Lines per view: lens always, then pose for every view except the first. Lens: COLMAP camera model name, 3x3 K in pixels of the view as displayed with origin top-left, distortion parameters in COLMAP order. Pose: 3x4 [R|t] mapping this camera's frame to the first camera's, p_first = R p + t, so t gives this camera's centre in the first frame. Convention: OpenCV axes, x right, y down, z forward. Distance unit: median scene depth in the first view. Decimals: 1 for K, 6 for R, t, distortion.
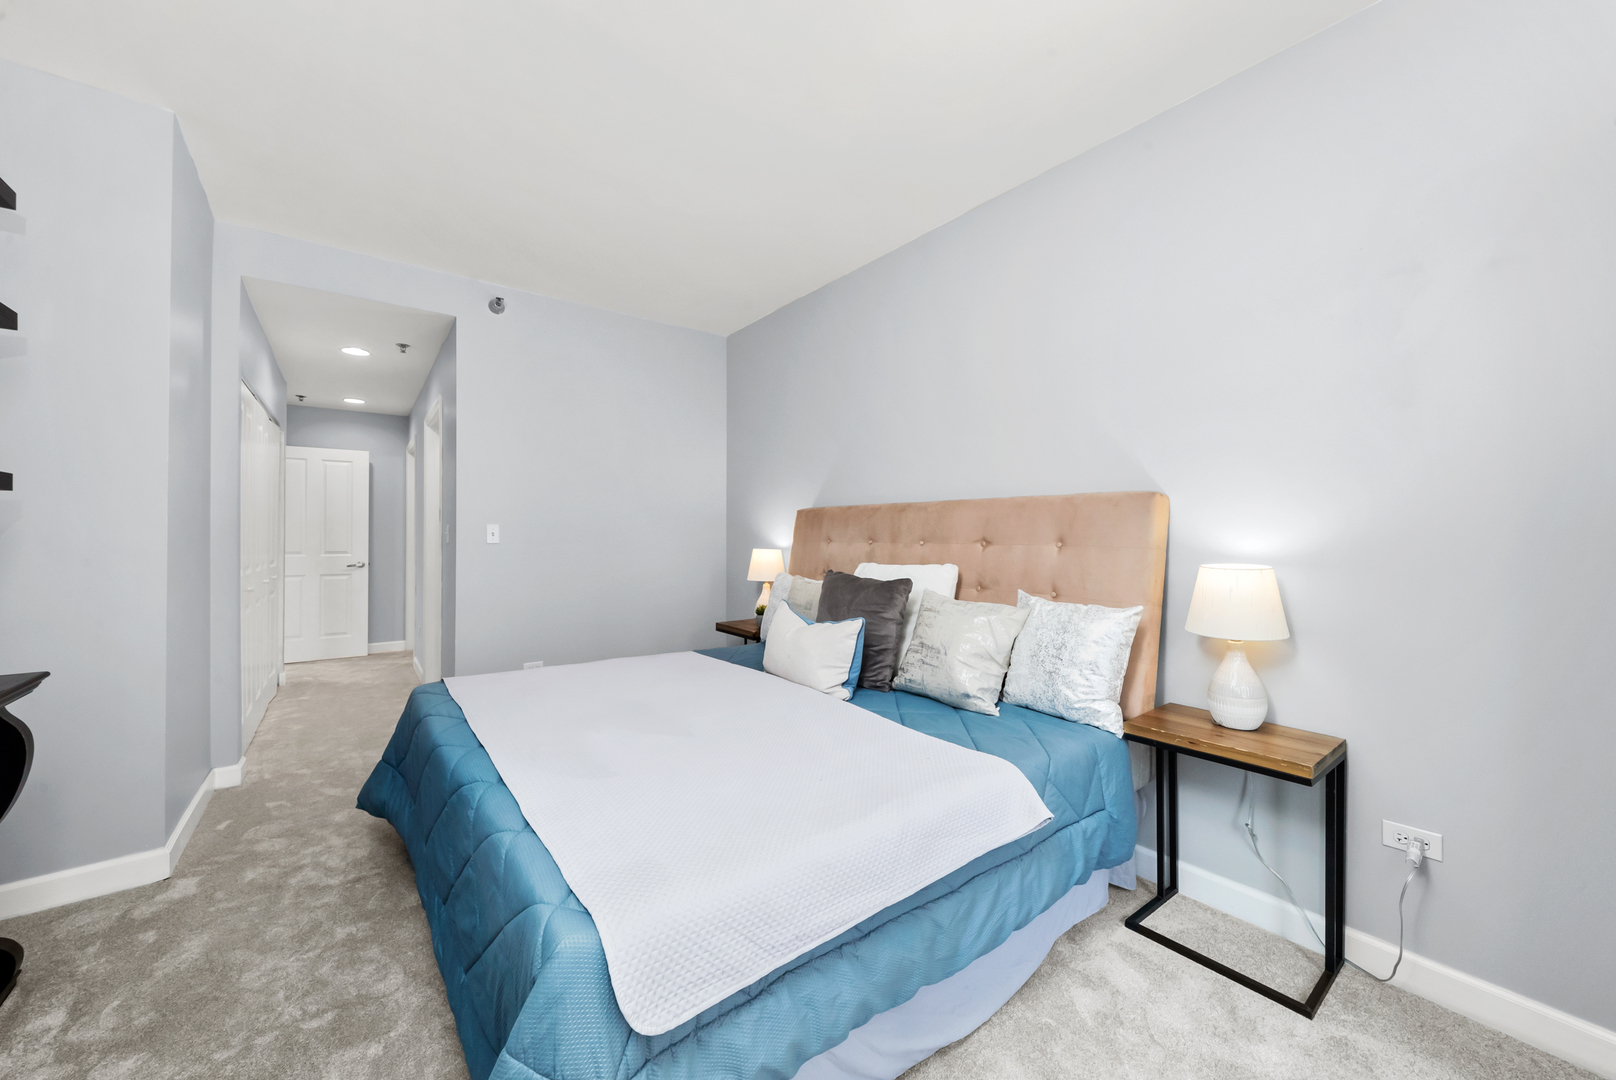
lens RADIAL K [[605.9, 0, 797.8], [0, 605.9, 530.1], [0, 0, 1]] dist [-0.002615, -0.000118]
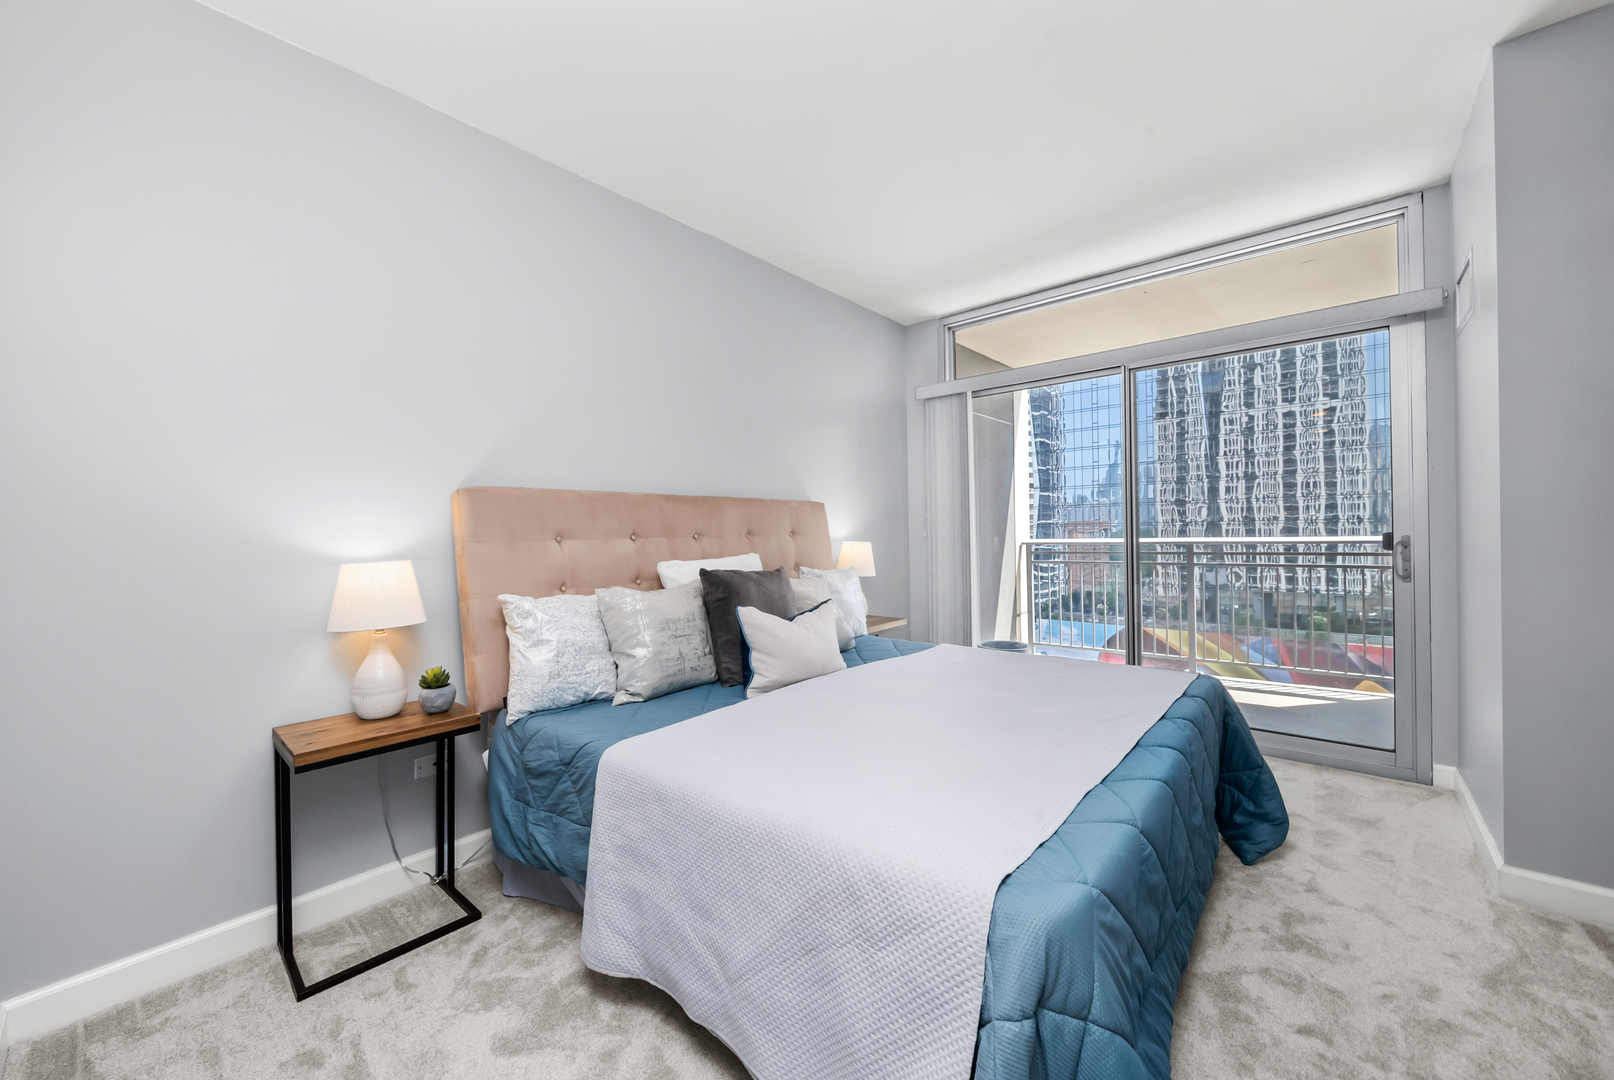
lens RADIAL K [[632.3, 0, 788.4], [0, 632.3, 534.8], [0, 0, 1]] dist [-0.001068, -0.000106]
pose [[-0.216196, -0.021341, 0.976117, -0.453188], [-0.020573, 0.999639, 0.017299, -0.002423], [-0.976133, -0.016341, -0.216557, 0.594399]]
